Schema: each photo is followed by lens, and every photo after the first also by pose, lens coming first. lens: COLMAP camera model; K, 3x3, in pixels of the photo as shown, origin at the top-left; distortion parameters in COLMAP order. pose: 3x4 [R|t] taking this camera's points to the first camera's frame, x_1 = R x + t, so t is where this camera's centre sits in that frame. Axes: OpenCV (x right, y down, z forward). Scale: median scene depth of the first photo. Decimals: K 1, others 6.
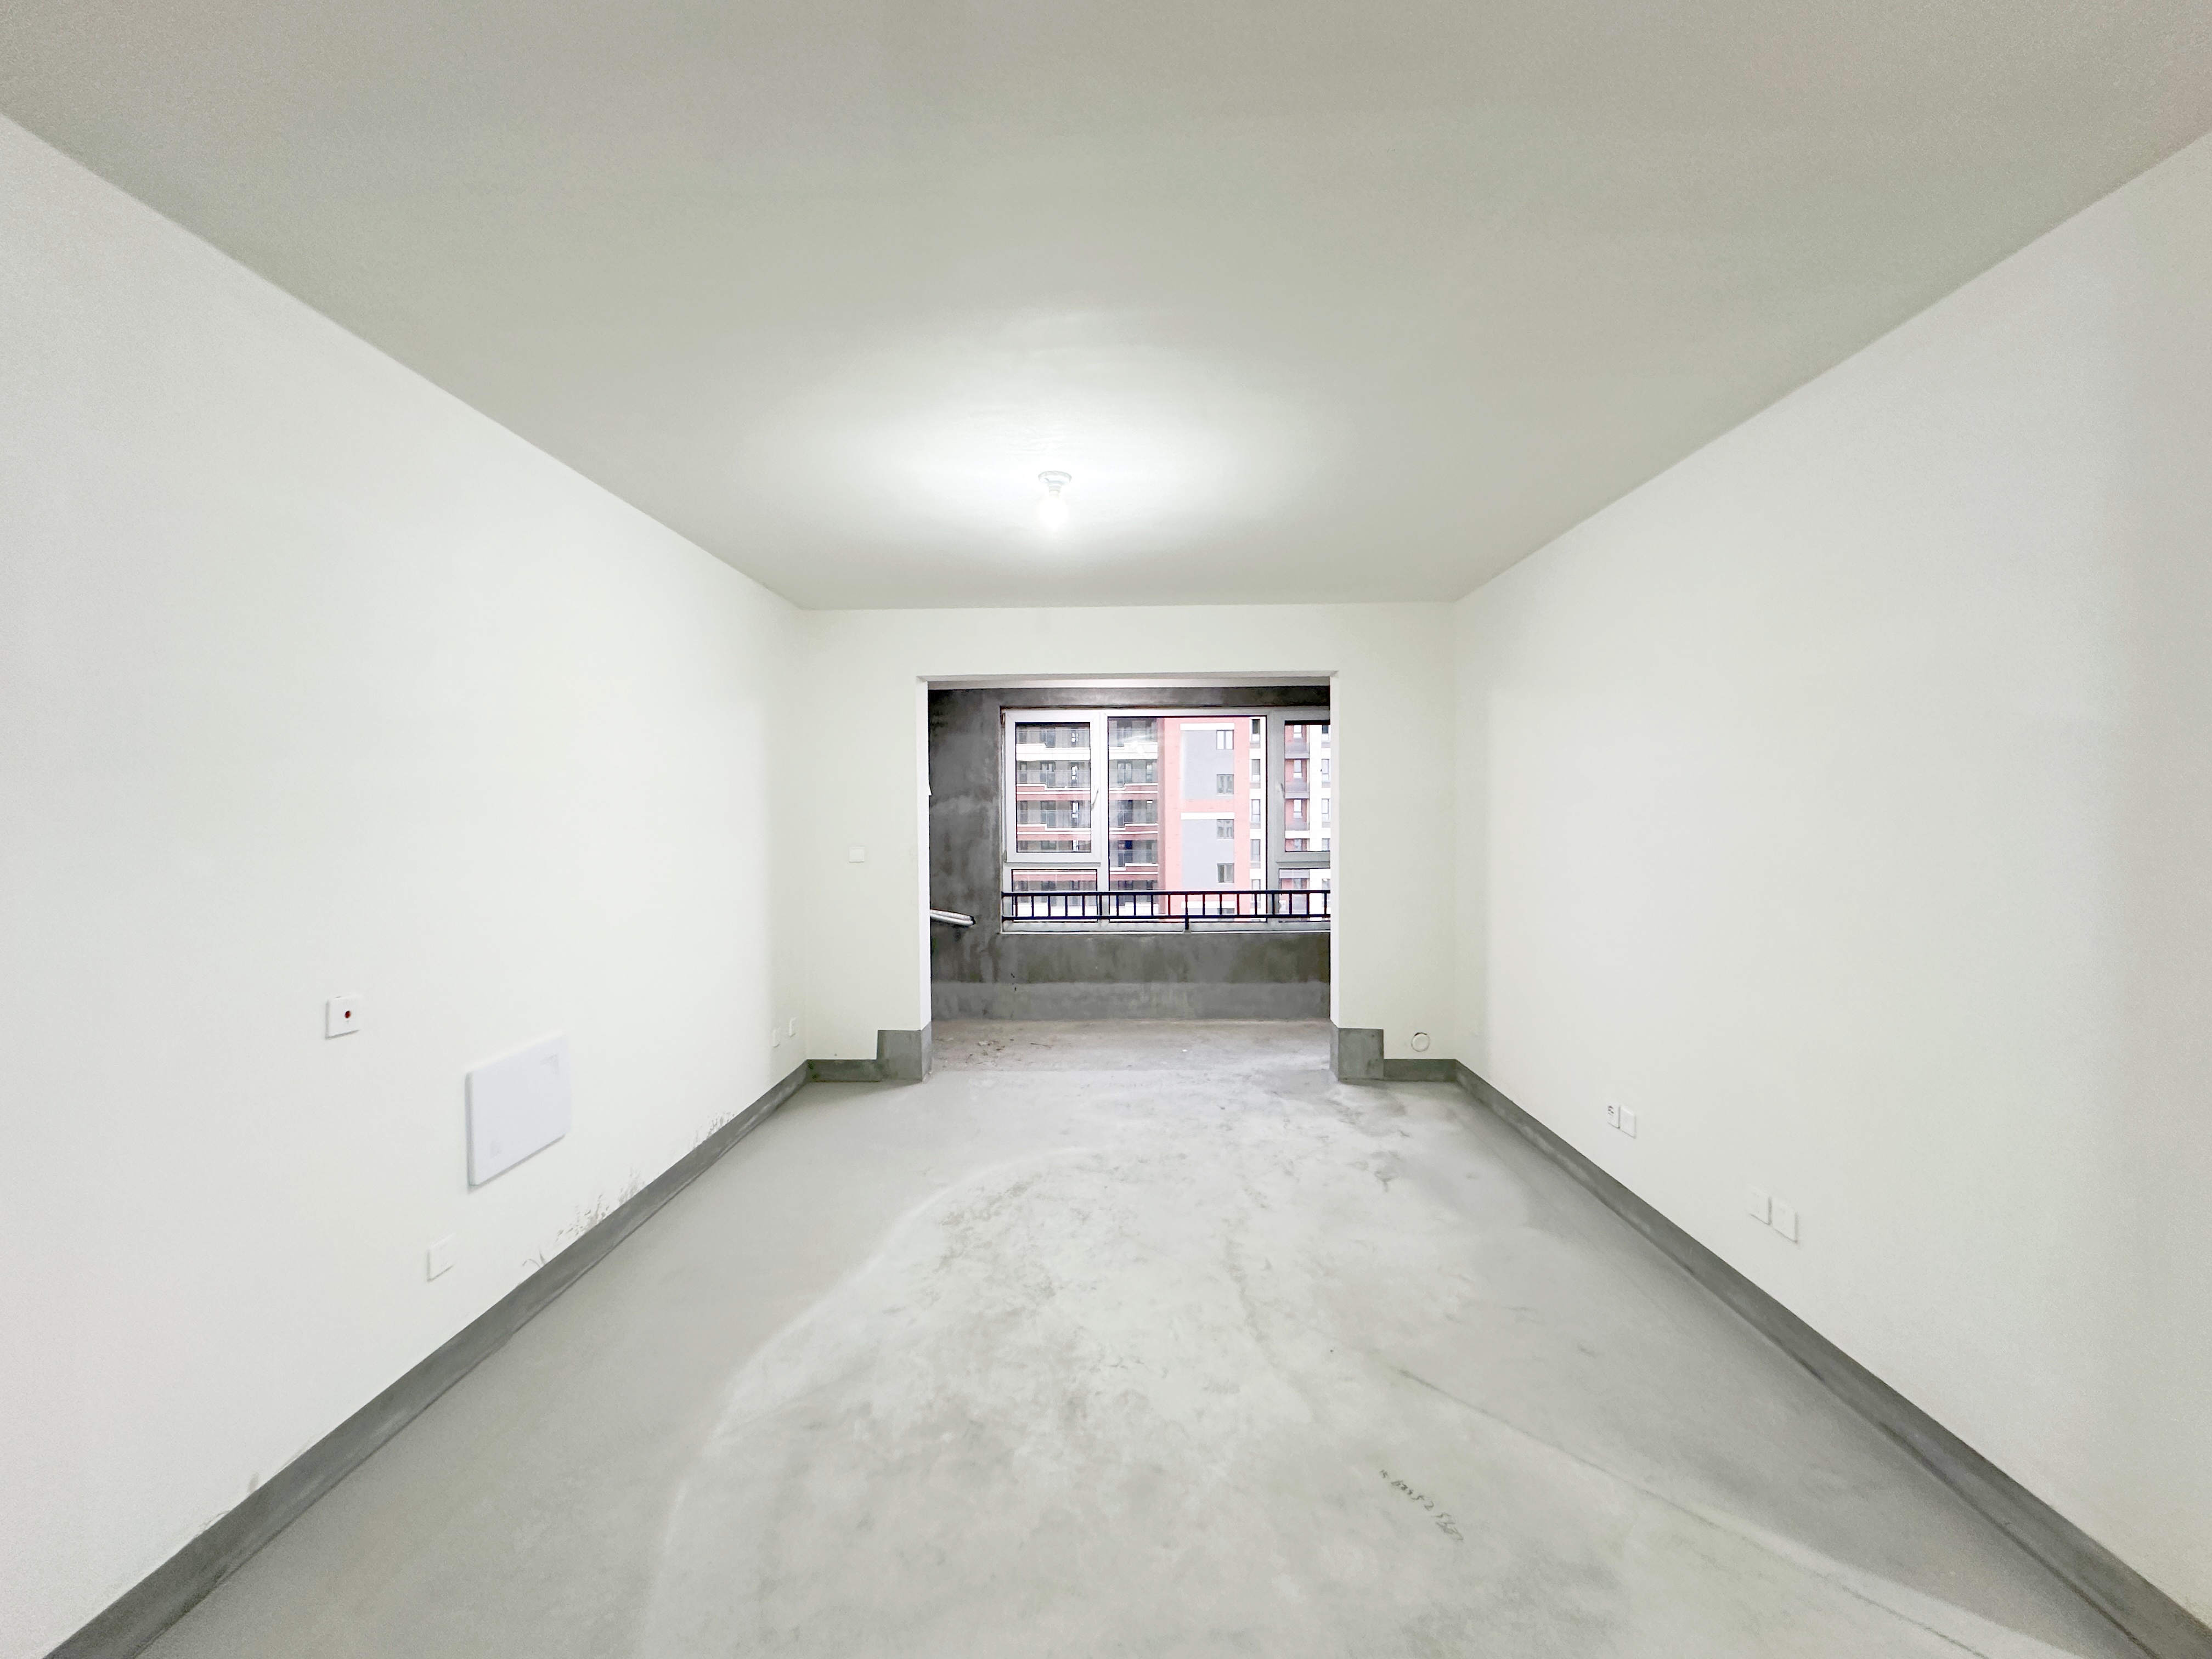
lens RADIAL K [[887.6, 0, 1102.6], [0, 887.6, 820.0], [0, 0, 1]] dist [0.001440, 0.000031]
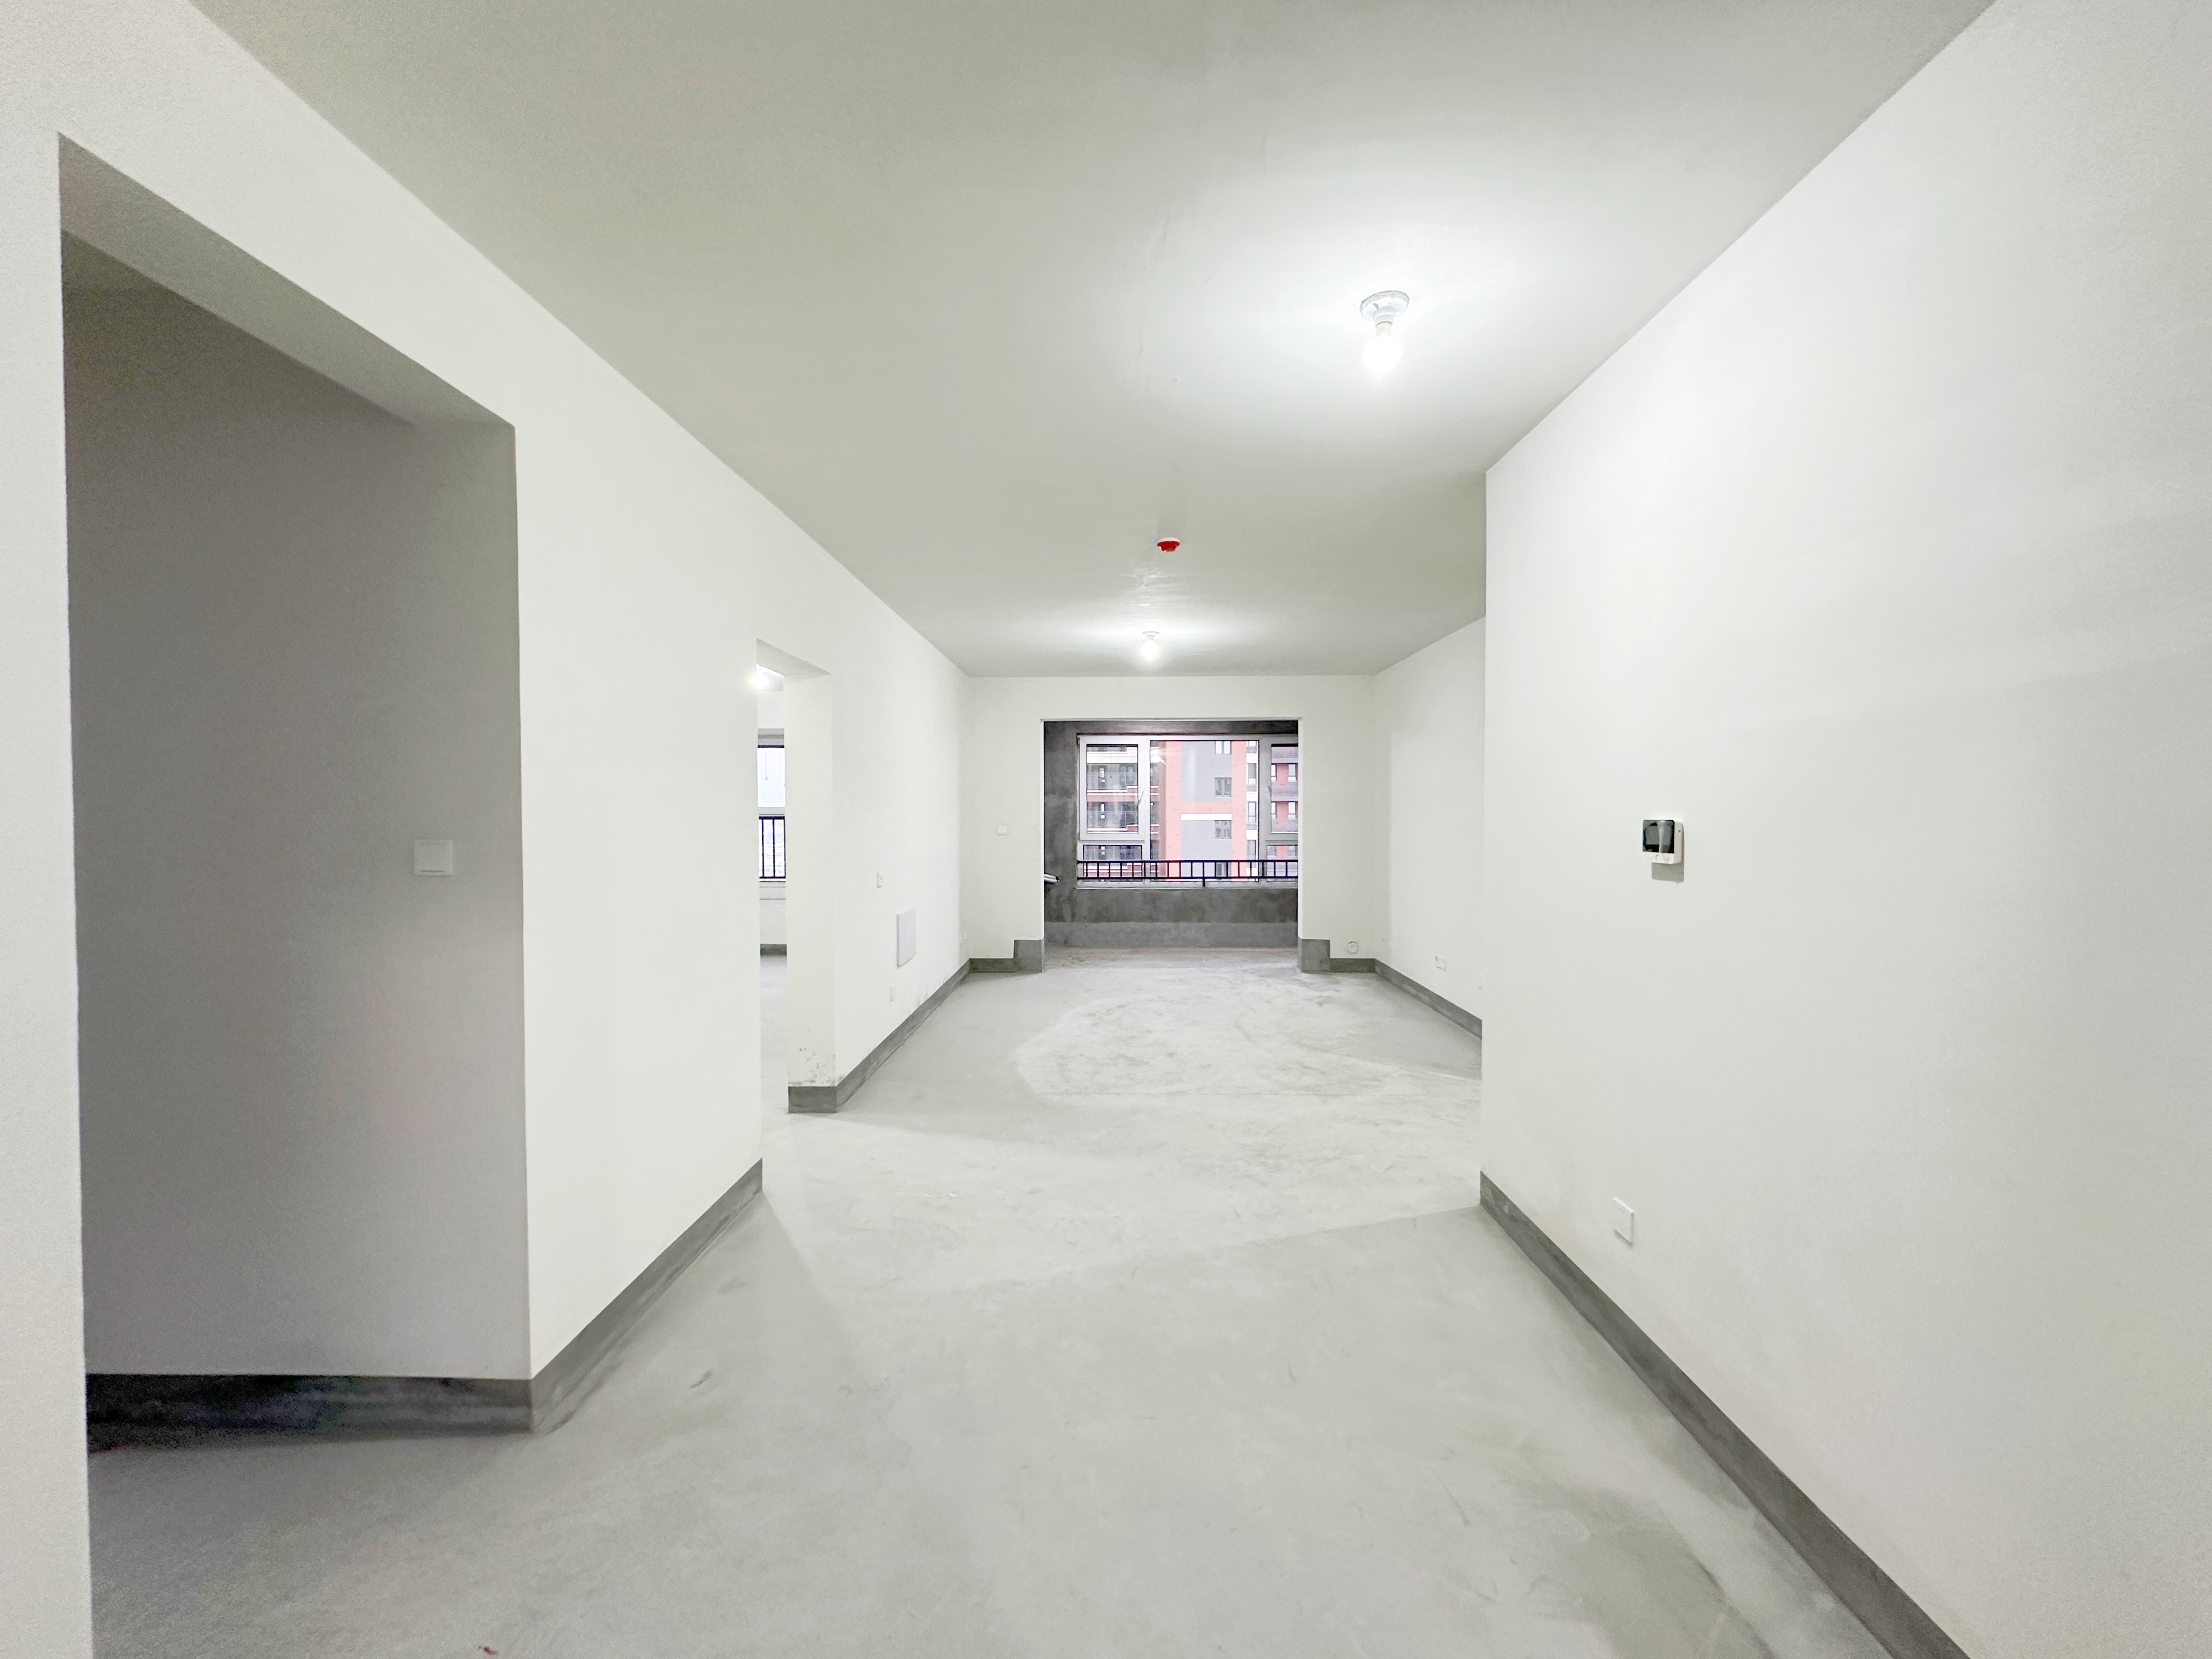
lens RADIAL K [[887.6, 0, 1105.0], [0, 887.6, 819.7], [0, 0, 1]] dist [0.001440, 0.000031]
pose [[0.999970, 0.003753, 0.006812, -0.087746], [-0.003730, 0.999987, -0.003414, 0.021874], [-0.006825, 0.003388, 0.999971, -0.518449]]
